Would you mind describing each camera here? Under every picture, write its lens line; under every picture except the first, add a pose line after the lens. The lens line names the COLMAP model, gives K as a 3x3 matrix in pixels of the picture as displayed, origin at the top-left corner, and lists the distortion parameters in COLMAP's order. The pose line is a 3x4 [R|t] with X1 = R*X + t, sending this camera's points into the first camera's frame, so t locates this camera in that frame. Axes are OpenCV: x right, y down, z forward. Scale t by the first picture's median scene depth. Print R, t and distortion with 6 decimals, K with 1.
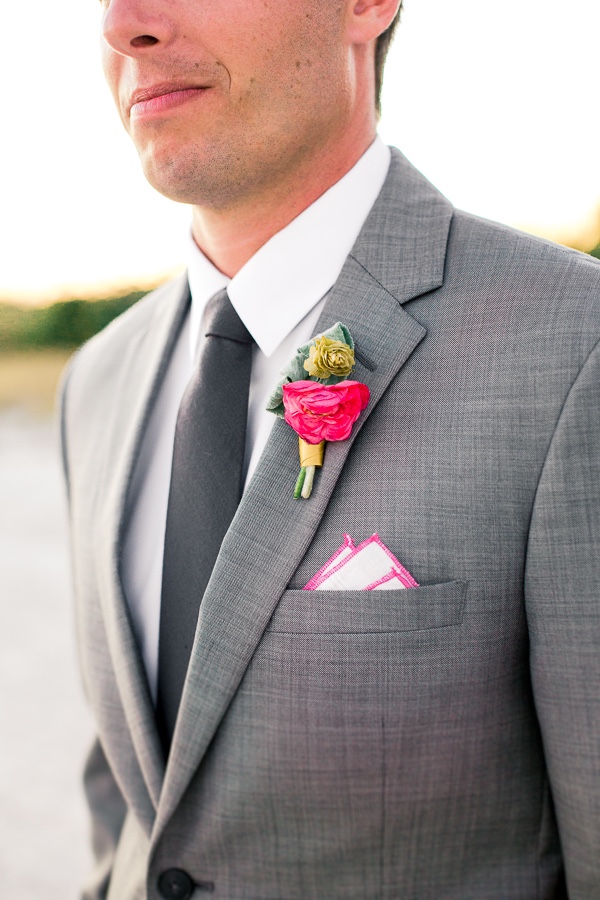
lens RADIAL K [[1460.8, 0, 300.0], [0, 1460.8, 450.0], [0, 0, 1]] dist [-0.163535, 0.160385]
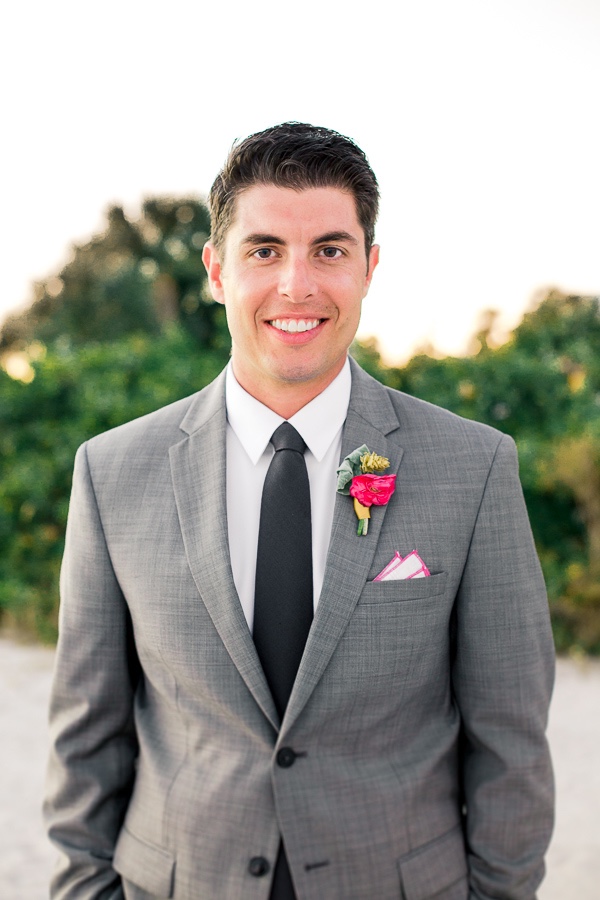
lens RADIAL K [[1460.8, 0, 300.0], [0, 1460.8, 450.0], [0, 0, 1]] dist [-0.163535, 0.160385]
pose [[0.744711, 0.027015, 0.666840, -1.379689], [0.027783, 0.997059, -0.071420, 0.057663], [-0.666808, 0.071714, 0.741771, -0.390175]]
